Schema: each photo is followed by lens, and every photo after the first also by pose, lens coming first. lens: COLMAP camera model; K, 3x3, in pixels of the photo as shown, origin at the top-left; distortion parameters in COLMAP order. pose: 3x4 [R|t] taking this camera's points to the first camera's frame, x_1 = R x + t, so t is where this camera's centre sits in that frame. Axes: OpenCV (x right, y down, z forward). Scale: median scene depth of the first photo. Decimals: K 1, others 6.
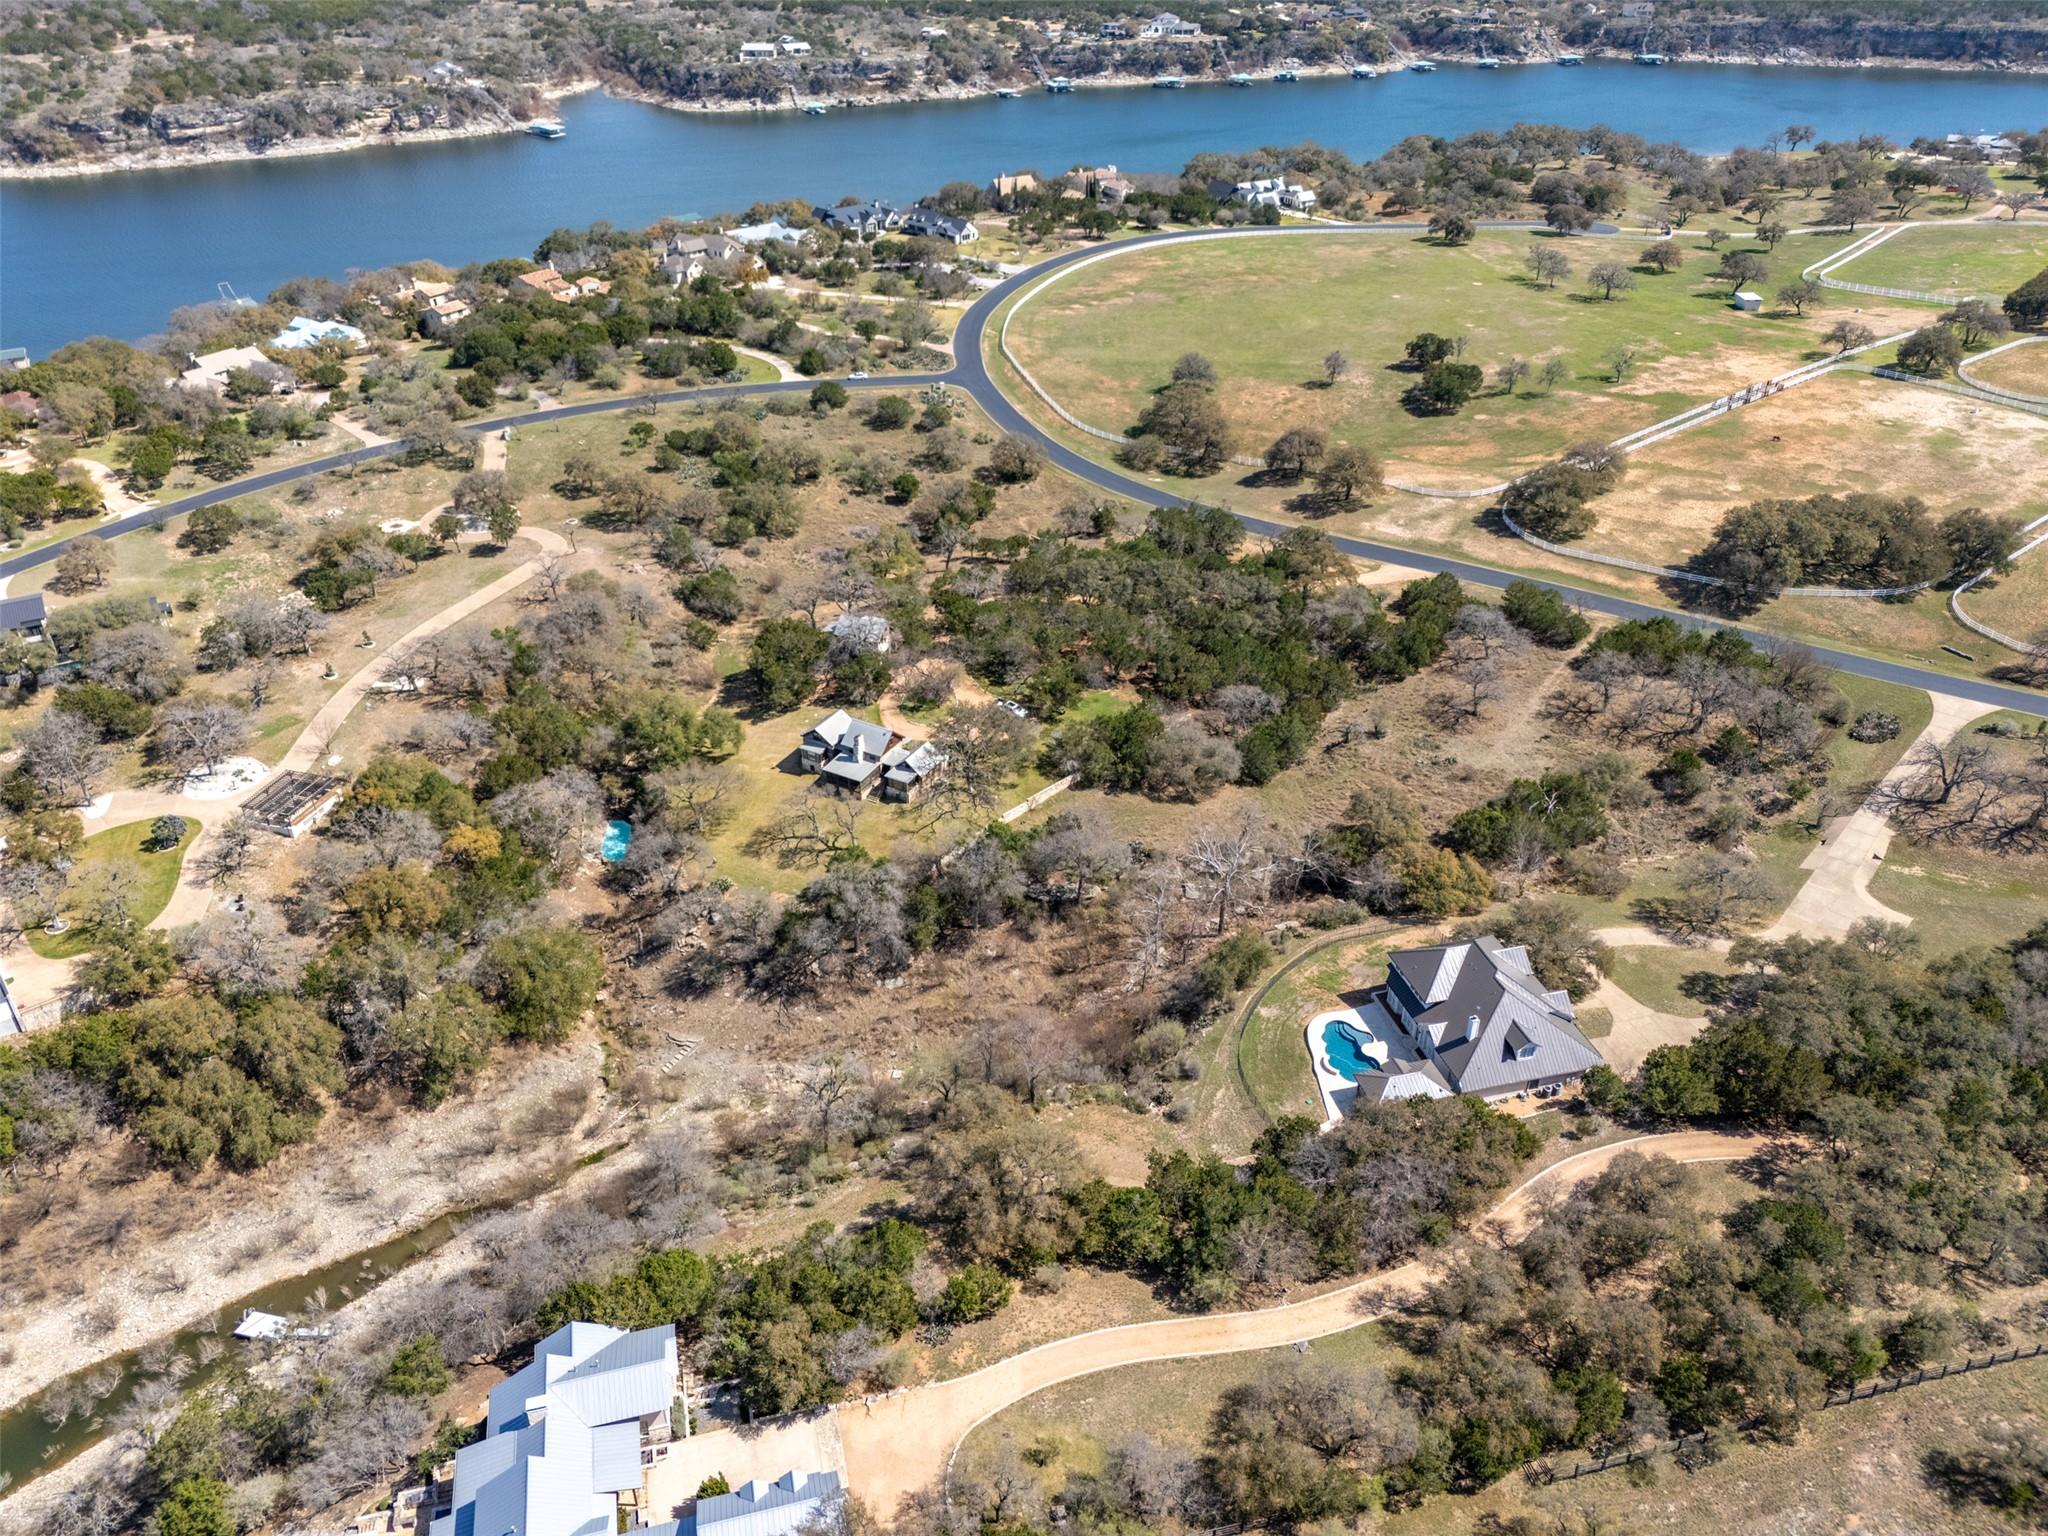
lens RADIAL K [[1496.3, 0, 1037.9], [0, 1496.3, 773.7], [0, 0, 1]] dist [0.068231, -0.056731]
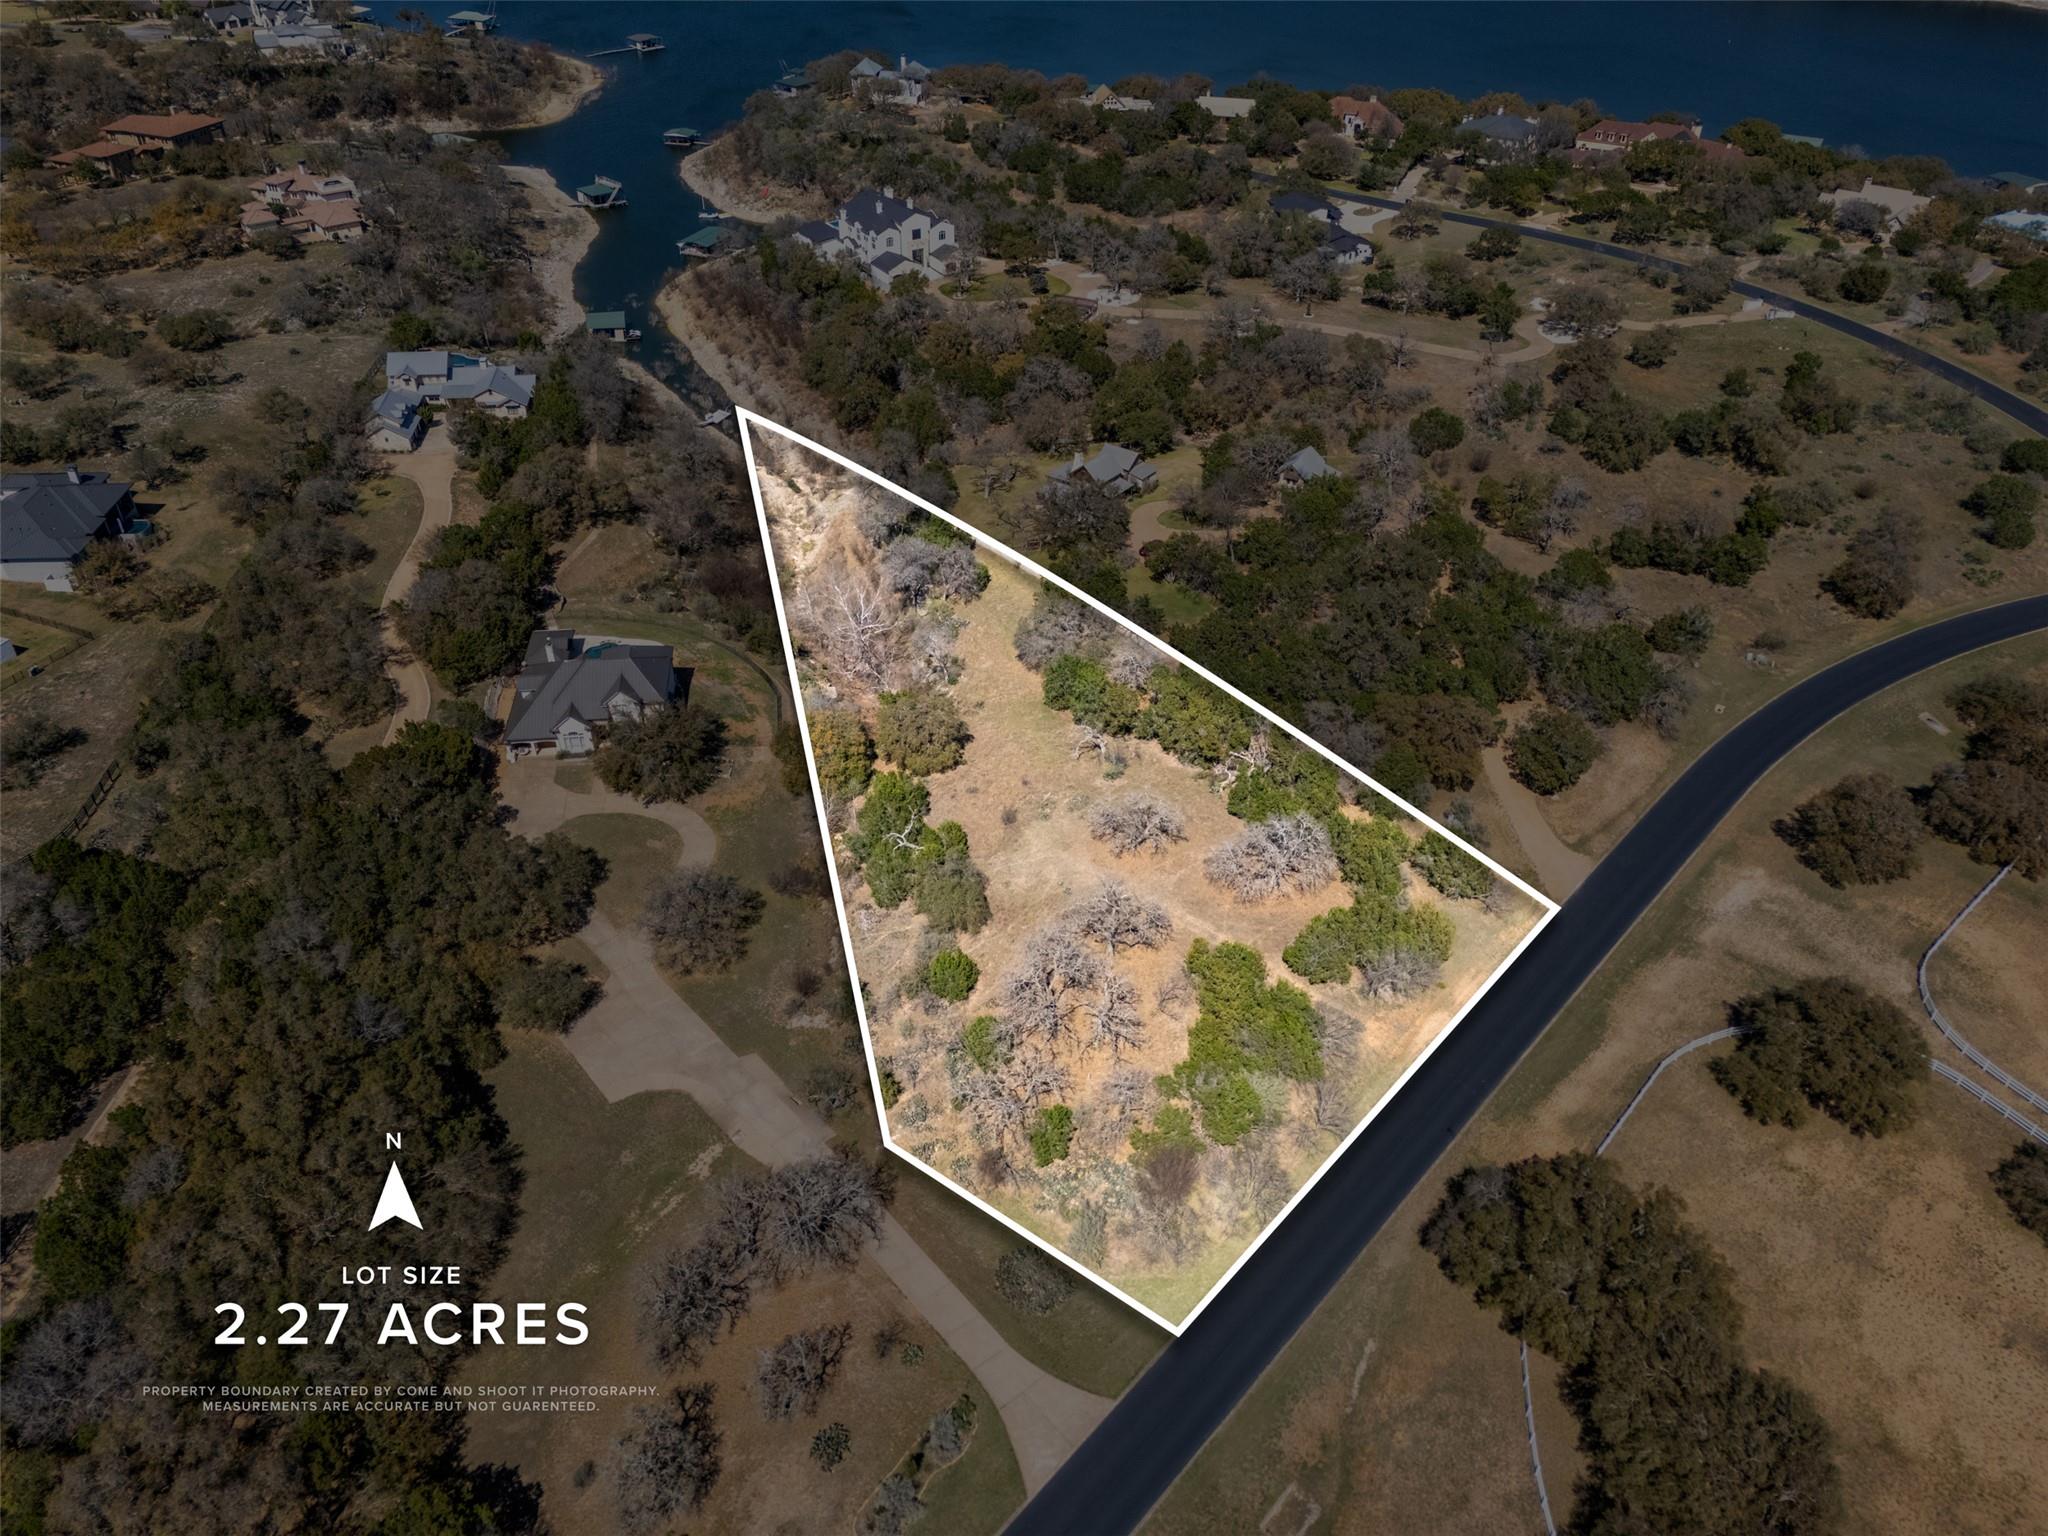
lens RADIAL K [[1496.3, 0, 1034.2], [0, 1496.3, 775.1], [0, 0, 1]] dist [0.068231, -0.056731]
pose [[-0.140995, 0.592662, -0.793015, 0.763858], [-0.532459, 0.629903, 0.565428, -0.405033], [0.834630, 0.501971, 0.226755, 0.668053]]
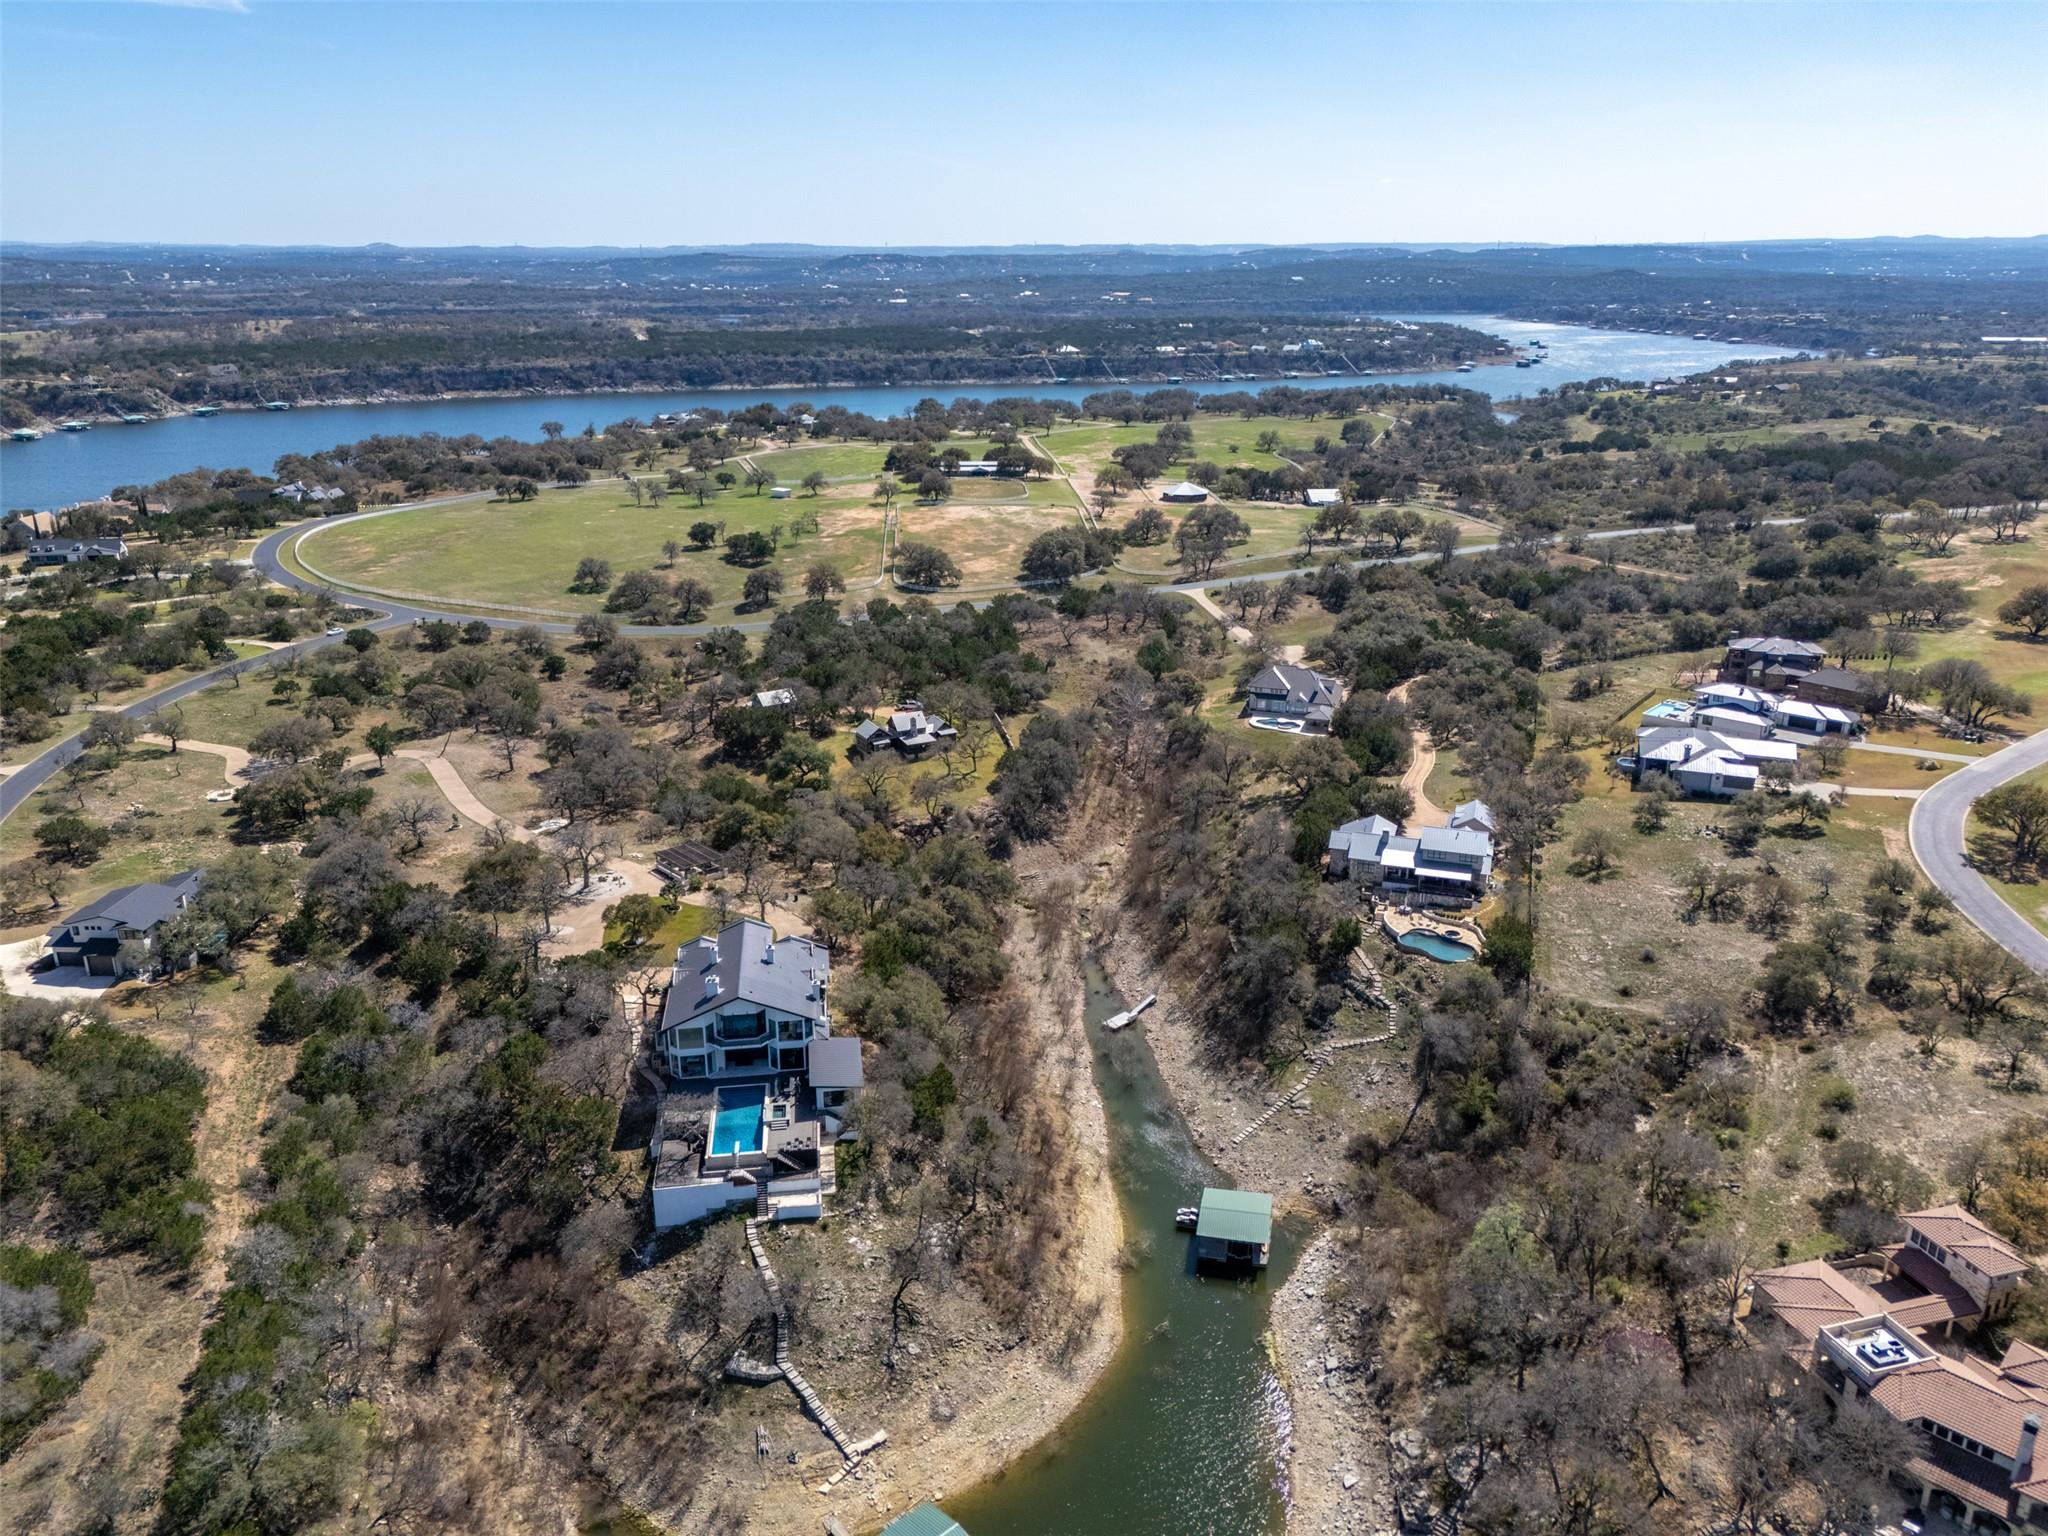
lens RADIAL K [[1496.3, 0, 1018.0], [0, 1496.3, 763.0], [0, 0, 1]] dist [0.068231, -0.056731]
pose [[0.545390, -0.269737, 0.793595, -1.004844], [0.441110, 0.897451, 0.001888, 0.046304], [-0.712721, 0.349033, 0.608444, 0.030111]]
